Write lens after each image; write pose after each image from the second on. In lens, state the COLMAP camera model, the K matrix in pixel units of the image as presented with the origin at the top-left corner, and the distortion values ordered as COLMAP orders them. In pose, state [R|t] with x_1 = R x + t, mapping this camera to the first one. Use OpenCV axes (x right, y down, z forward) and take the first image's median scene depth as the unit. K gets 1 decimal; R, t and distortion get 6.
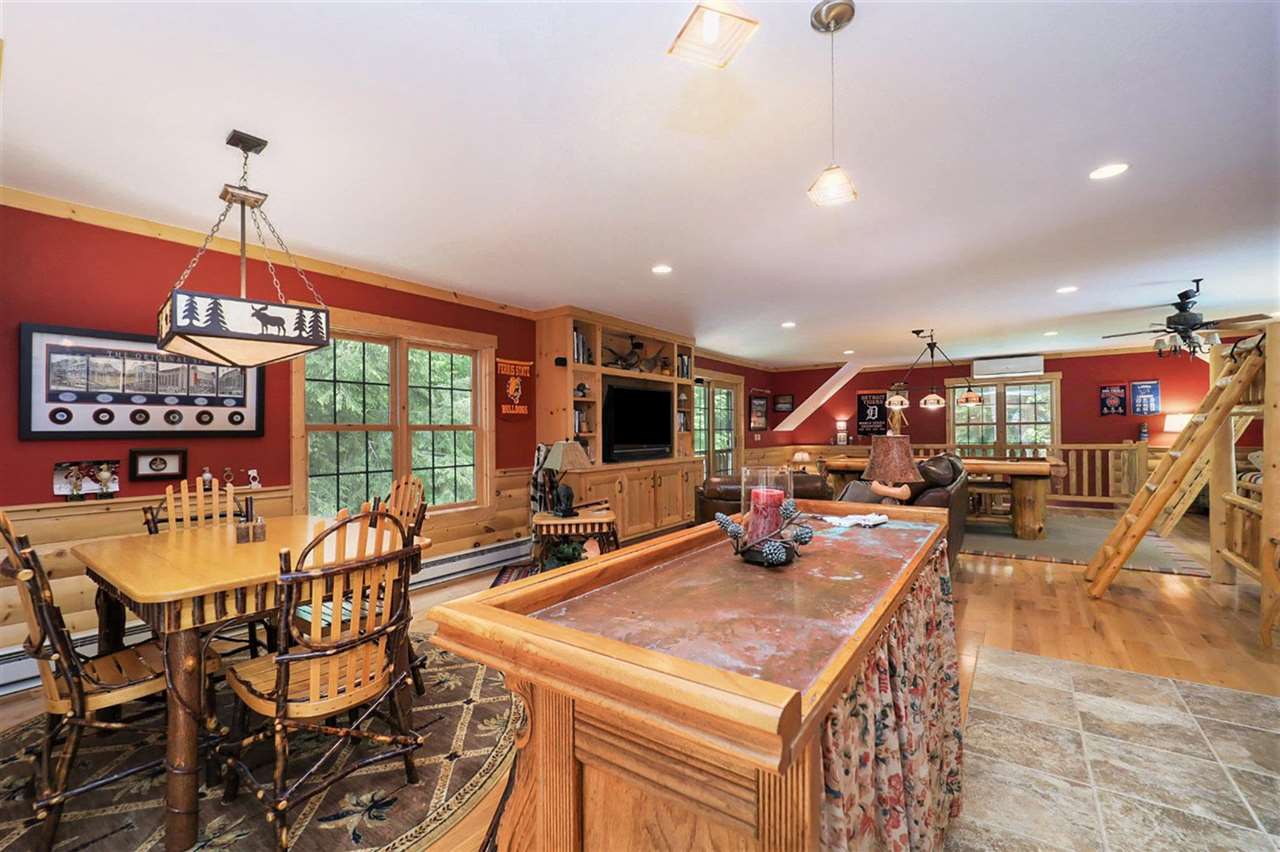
lens RADIAL K [[531.2, 0, 639.5], [0, 531.2, 428.5], [0, 0, 1]] dist [-0.002755, -0.000214]
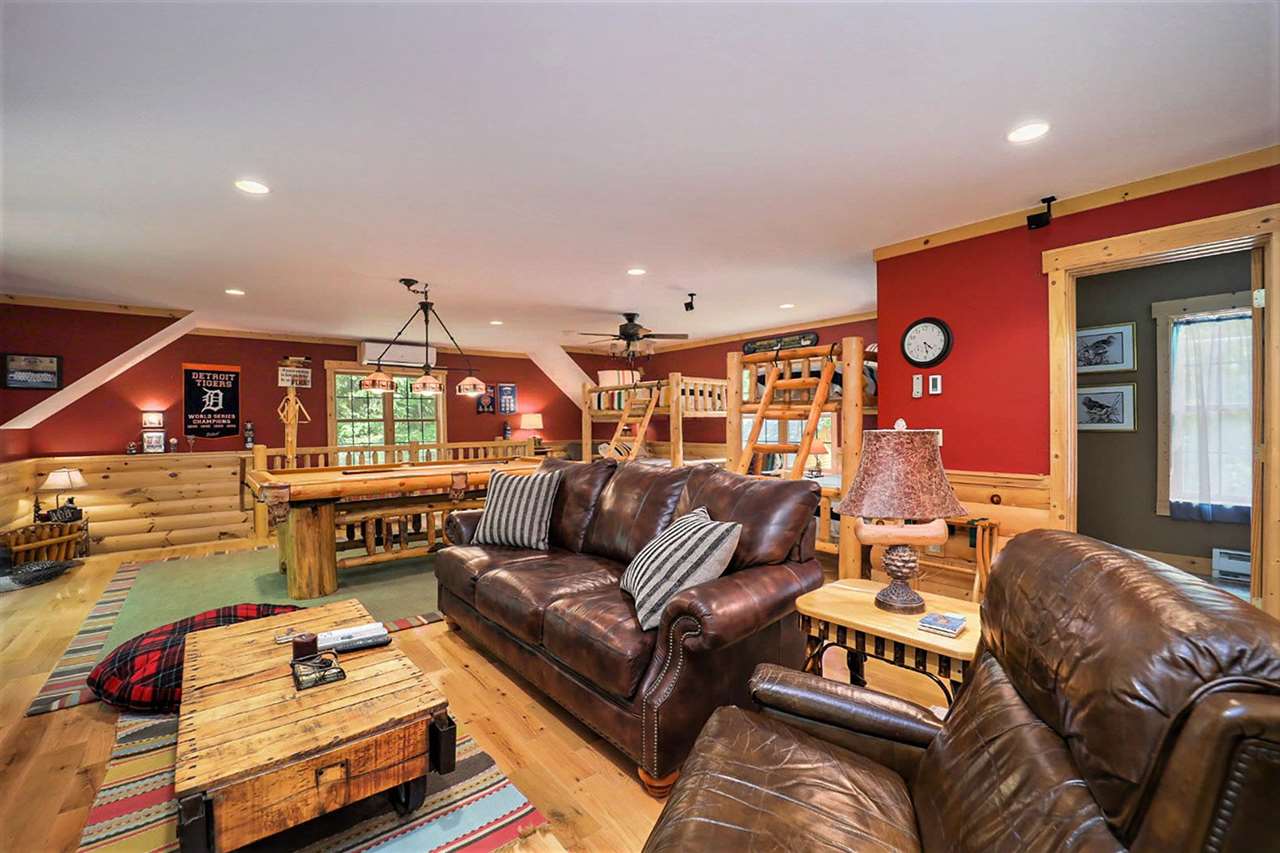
lens RADIAL K [[531.2, 0, 640.7], [0, 531.2, 428.1], [0, 0, 1]] dist [-0.002755, -0.000214]
pose [[0.295565, -0.000711, 0.955322, -0.023442], [-0.004771, 0.999986, 0.002220, -0.000225], [-0.955311, -0.005215, 0.295557, 0.383390]]
